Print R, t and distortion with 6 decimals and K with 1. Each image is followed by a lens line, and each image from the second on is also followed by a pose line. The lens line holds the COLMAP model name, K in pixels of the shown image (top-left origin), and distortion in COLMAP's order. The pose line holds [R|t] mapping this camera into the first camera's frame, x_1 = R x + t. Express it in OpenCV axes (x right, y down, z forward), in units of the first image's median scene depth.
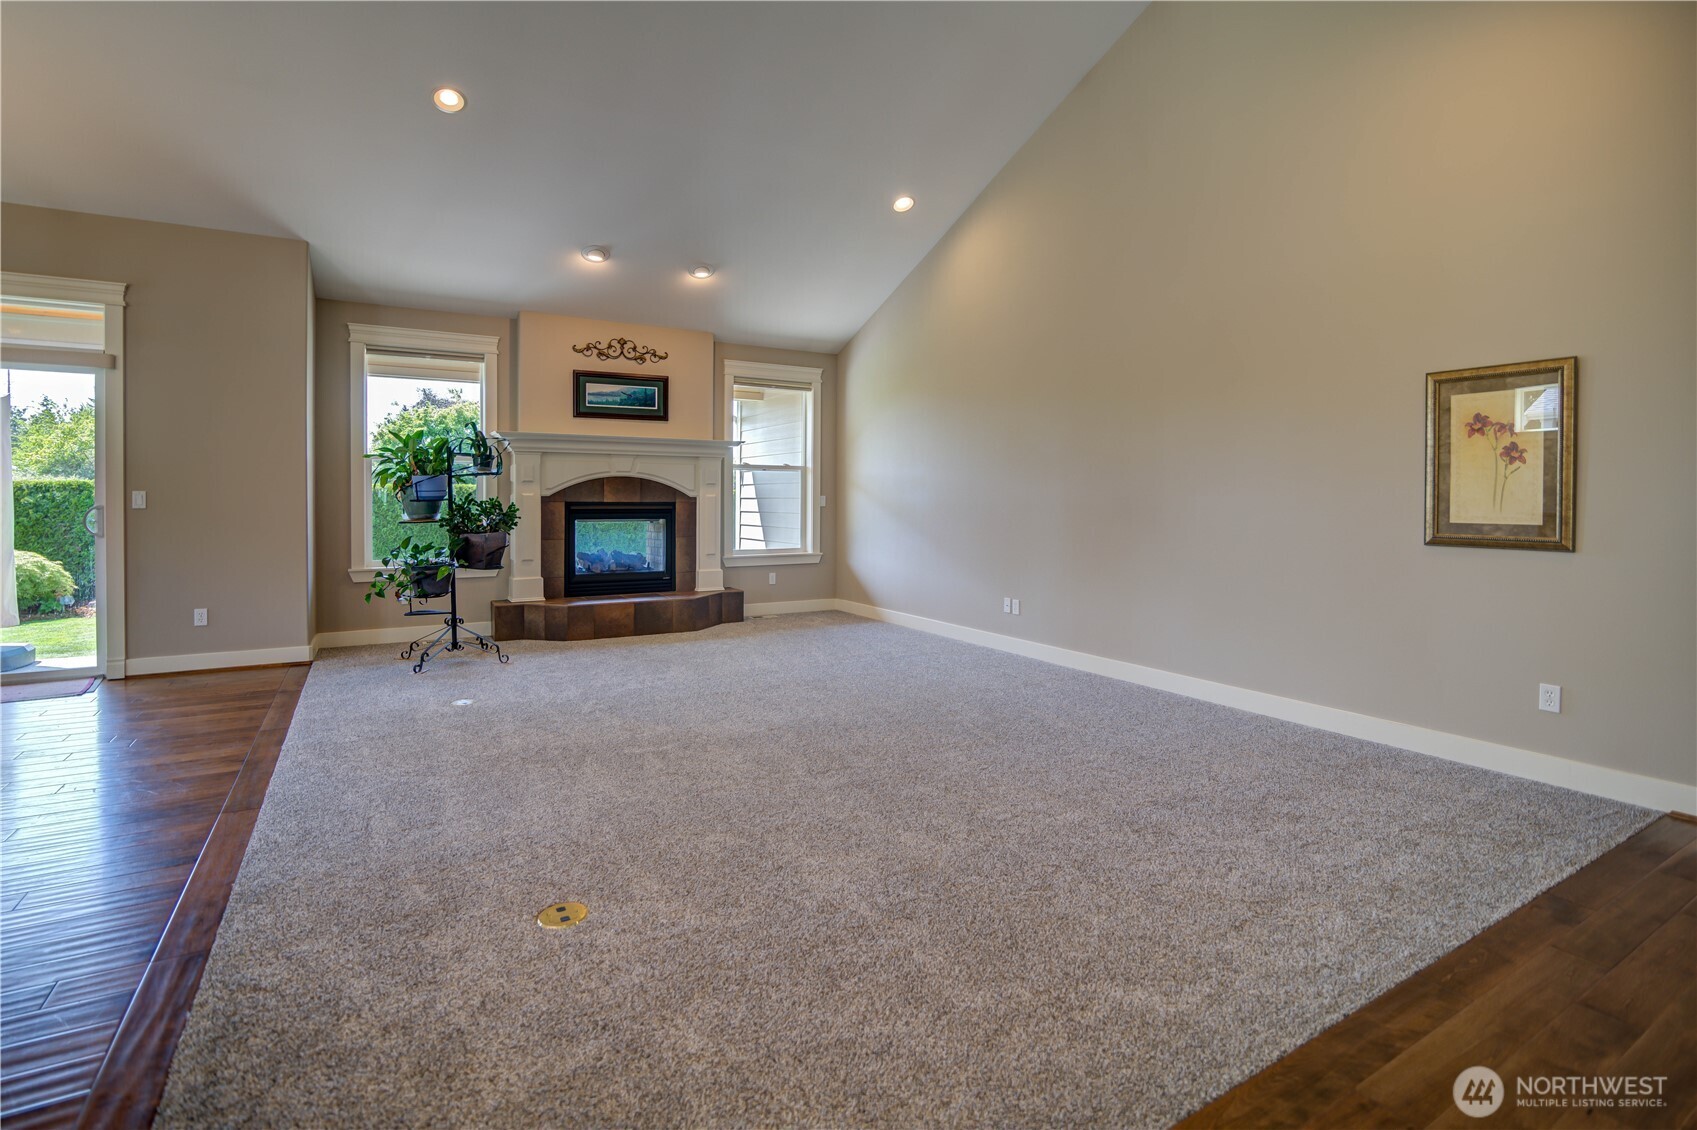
lens RADIAL K [[797.0, 0, 869.1], [0, 797.0, 505.6], [0, 0, 1]] dist [-0.019542, -0.000325]
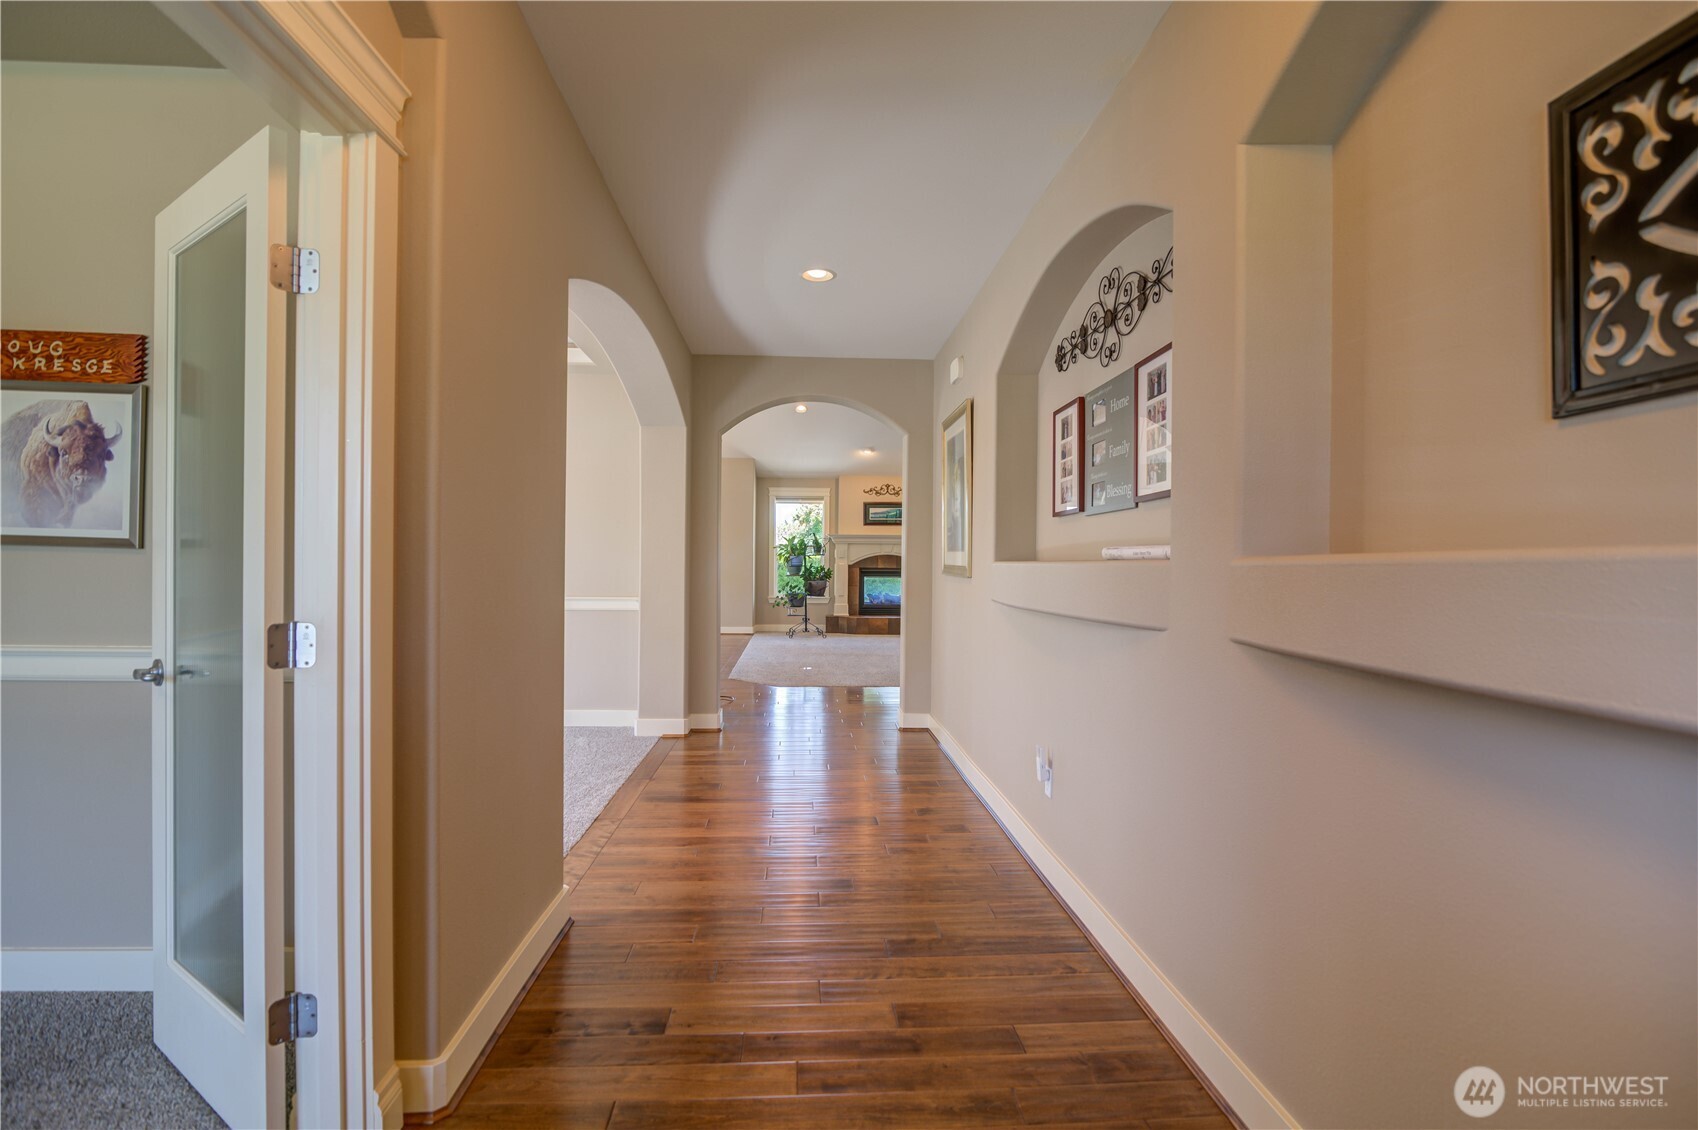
lens RADIAL K [[787.4, 0, 849.0], [0, 787.4, 565.0], [0, 0, 1]] dist [-0.019026, -0.000240]
pose [[0.879326, 0.005779, -0.476185, 0.600326], [-0.010818, 0.999911, -0.007843, 0.005329], [0.476097, 0.012048, 0.879310, -0.846843]]
